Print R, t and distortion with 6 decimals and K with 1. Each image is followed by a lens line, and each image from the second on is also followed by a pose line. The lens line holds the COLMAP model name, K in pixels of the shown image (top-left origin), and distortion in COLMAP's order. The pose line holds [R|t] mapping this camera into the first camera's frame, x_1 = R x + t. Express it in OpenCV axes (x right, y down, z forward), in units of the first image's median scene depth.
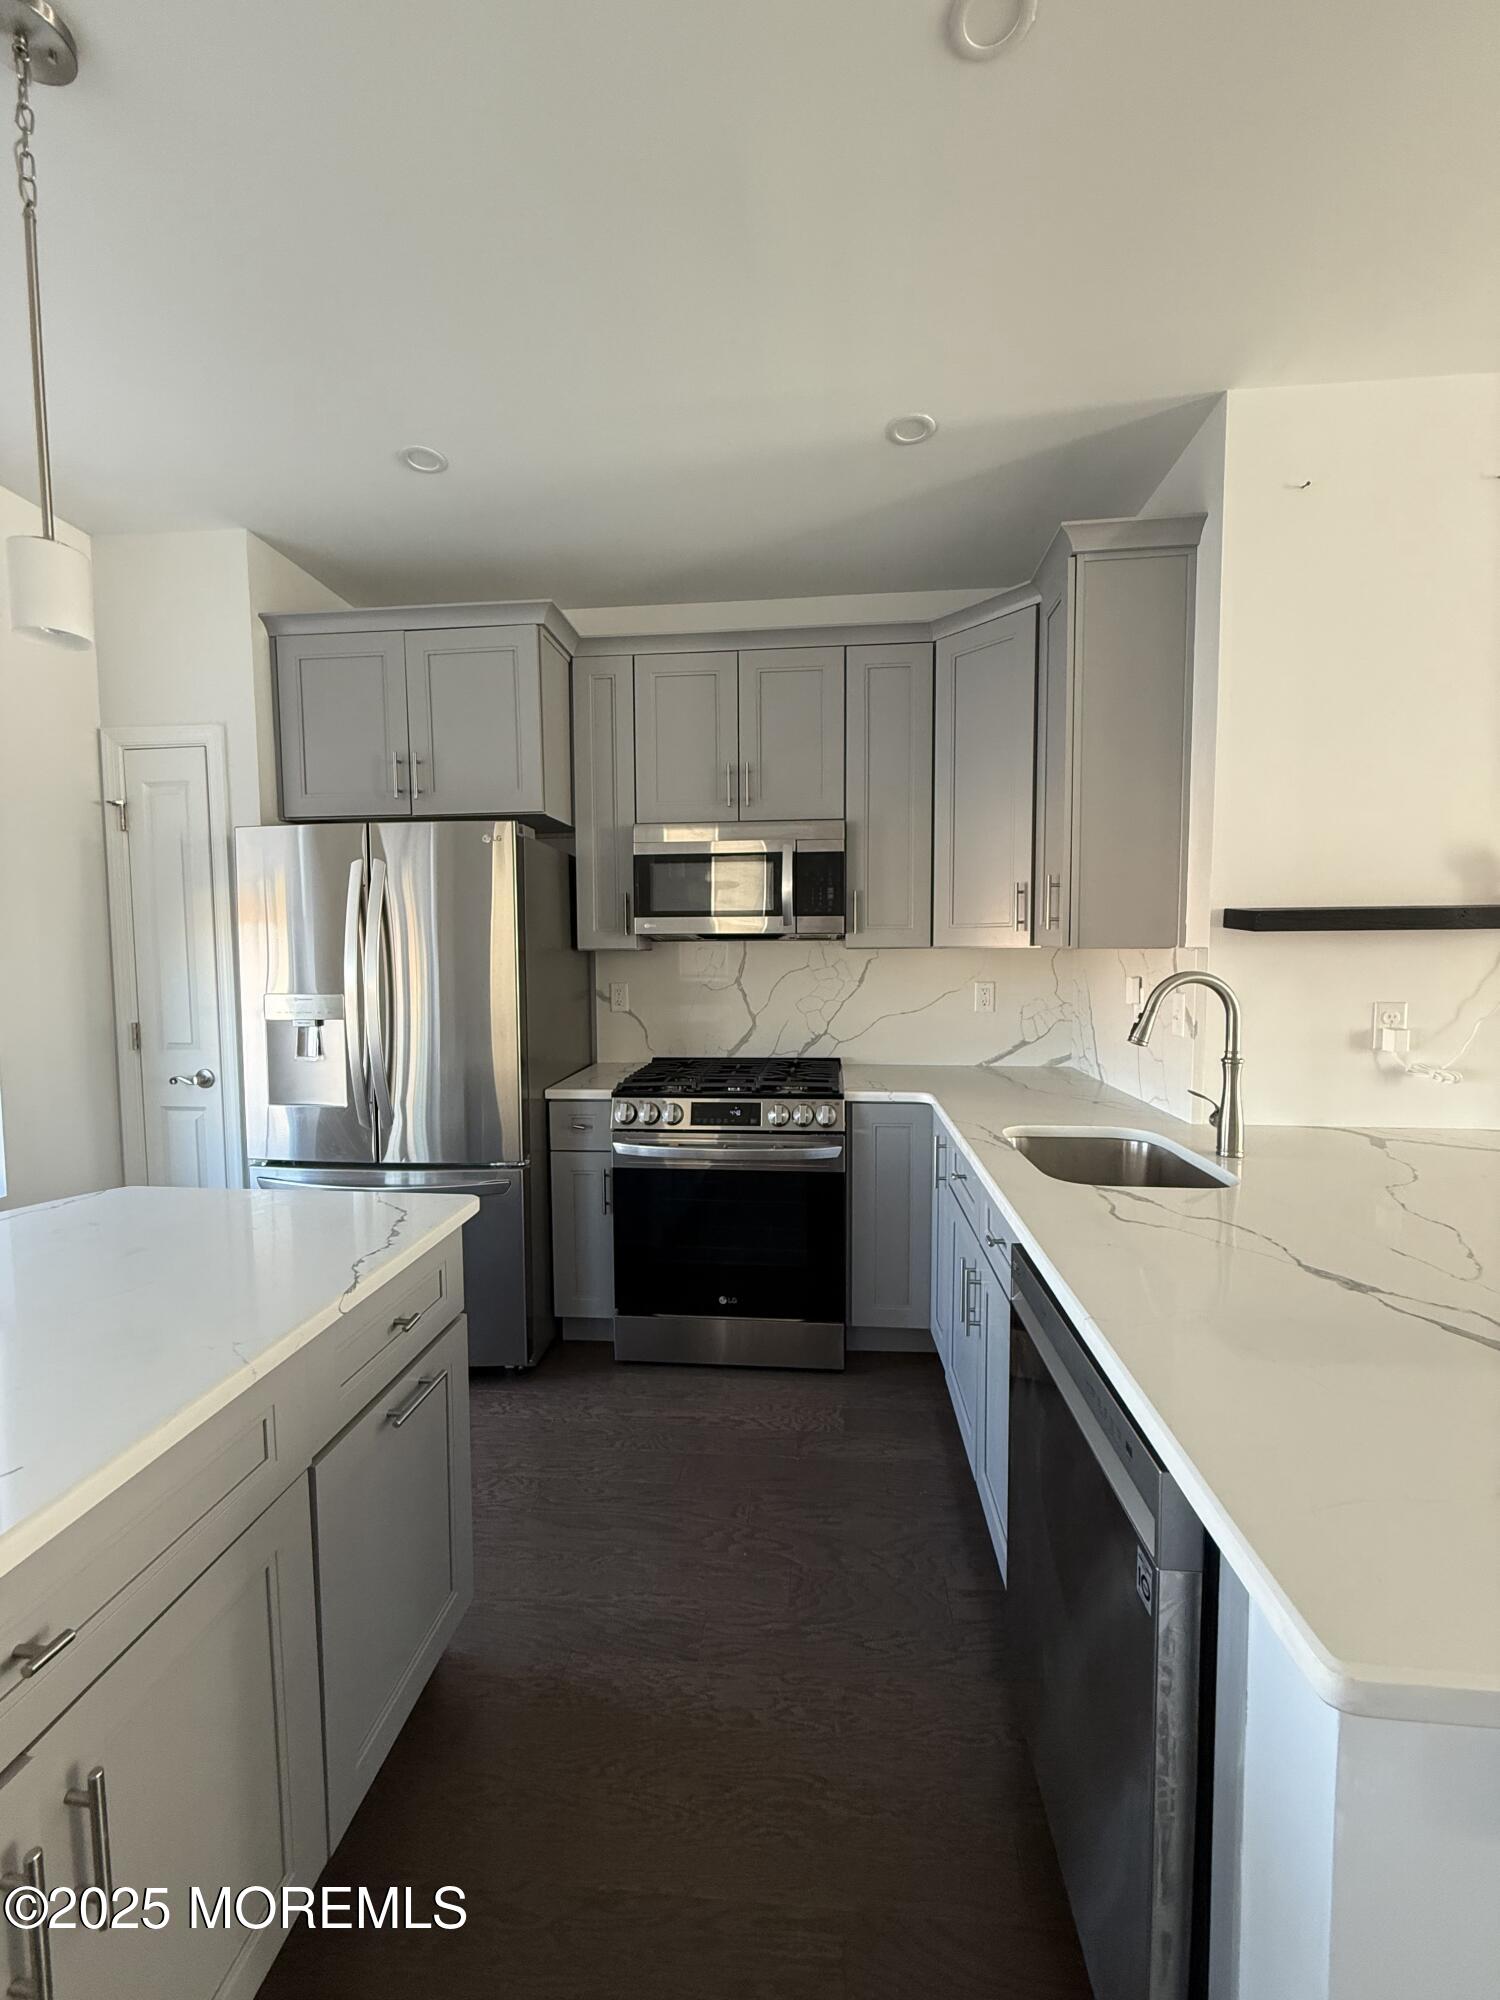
lens RADIAL K [[795.7, 0, 750.9], [0, 795.7, 985.2], [0, 0, 1]] dist [0.001583, -0.000274]
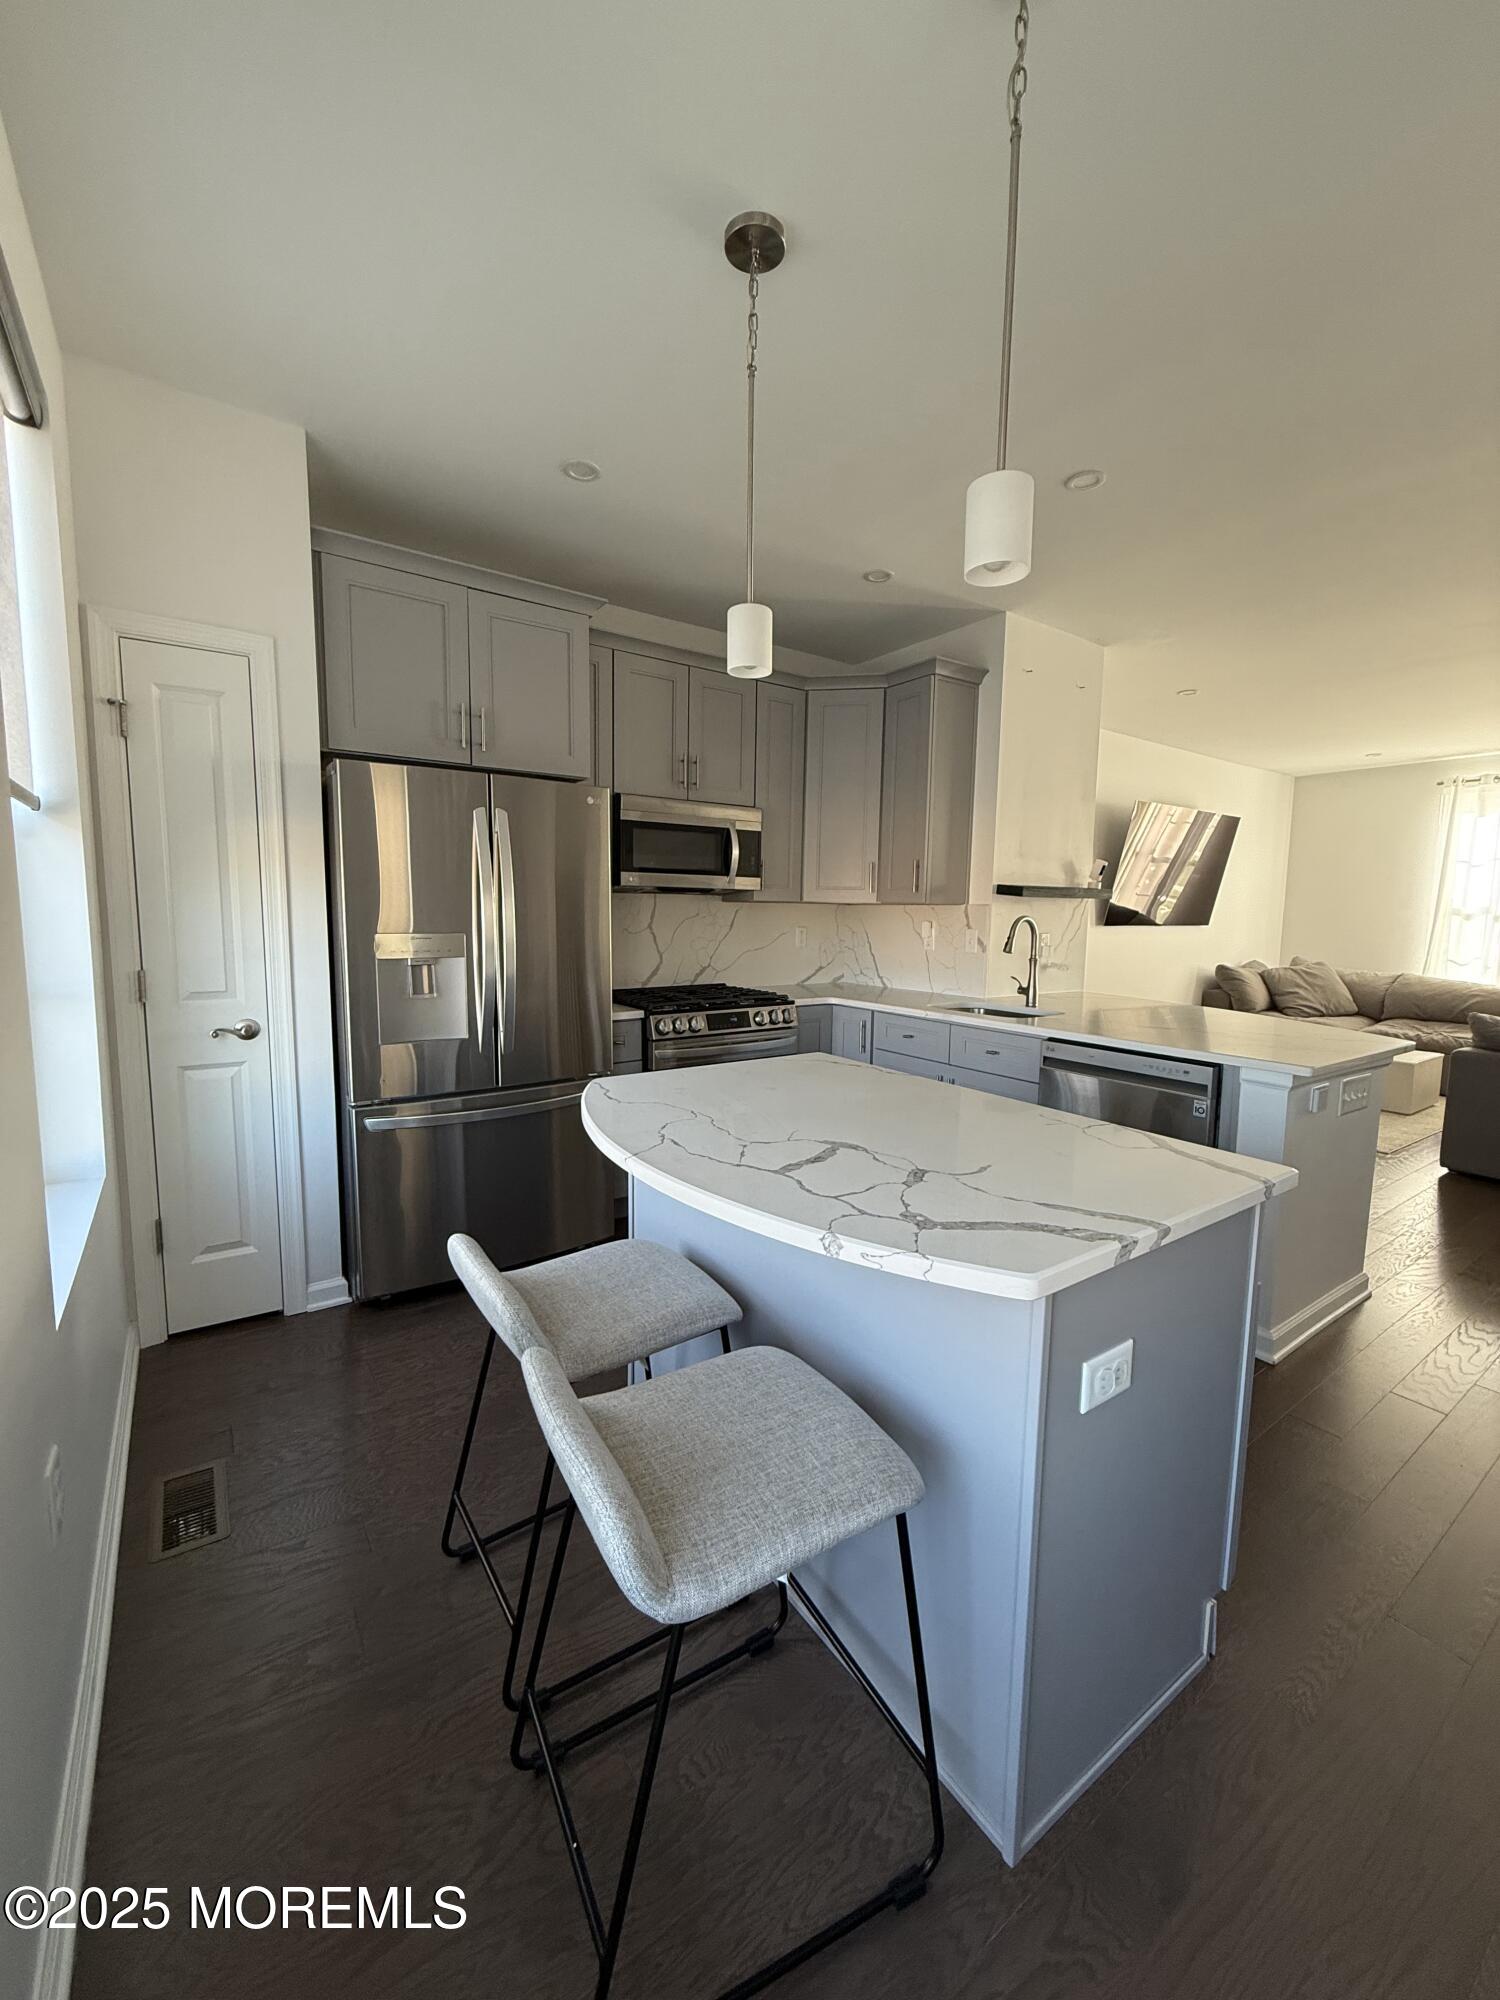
lens RADIAL K [[795.7, 0, 744.6], [0, 795.7, 987.5], [0, 0, 1]] dist [0.001583, -0.000274]
pose [[0.760616, -0.047051, 0.647495, -0.838834], [0.012339, 0.998238, 0.058042, 0.024218], [-0.649085, -0.036158, 0.759856, -0.050731]]
